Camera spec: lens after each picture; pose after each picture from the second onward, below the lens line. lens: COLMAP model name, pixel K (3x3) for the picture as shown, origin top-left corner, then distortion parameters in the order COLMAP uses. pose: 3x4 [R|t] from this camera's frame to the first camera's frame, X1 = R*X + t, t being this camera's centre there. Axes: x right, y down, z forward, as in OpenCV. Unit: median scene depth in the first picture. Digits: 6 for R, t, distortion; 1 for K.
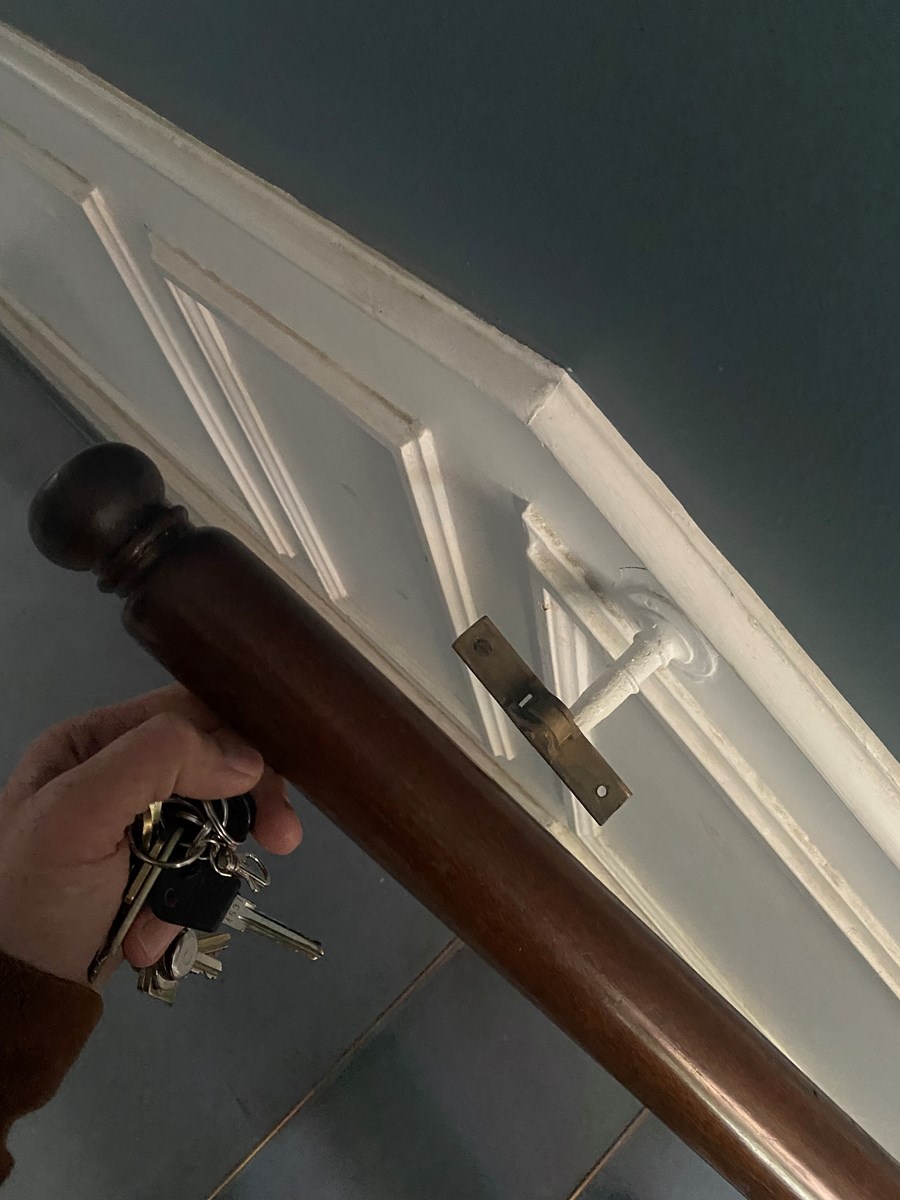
lens RADIAL K [[926.1, 0, 450.0], [0, 926.1, 600.0], [0, 0, 1]] dist [-0.000364, -0.000292]
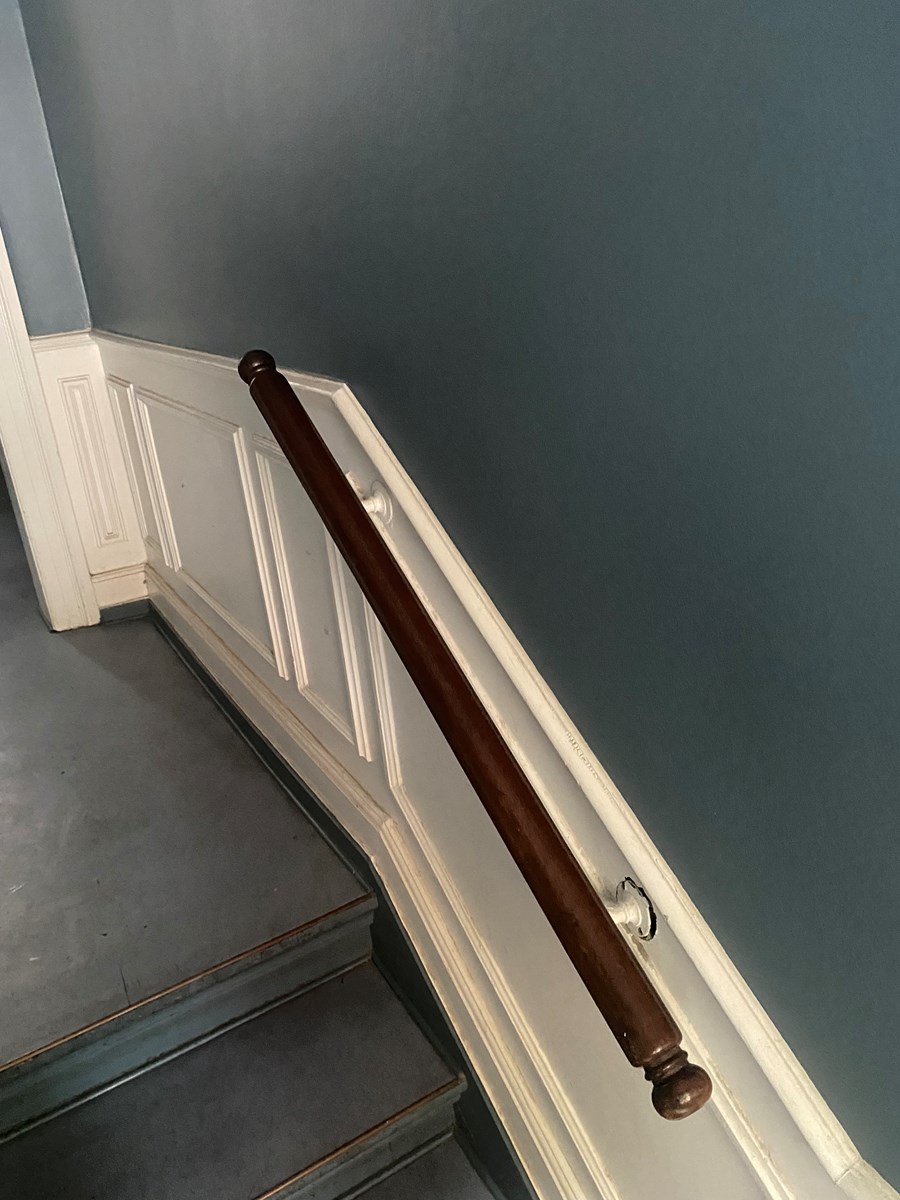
lens RADIAL K [[926.1, 0, 450.0], [0, 926.1, 600.0], [0, 0, 1]] dist [-0.000364, -0.000292]
pose [[0.974543, 0.142668, -0.172950, 0.491247], [-0.214978, 0.813605, -0.540215, 0.872895], [0.063642, 0.563643, 0.823563, -0.526487]]
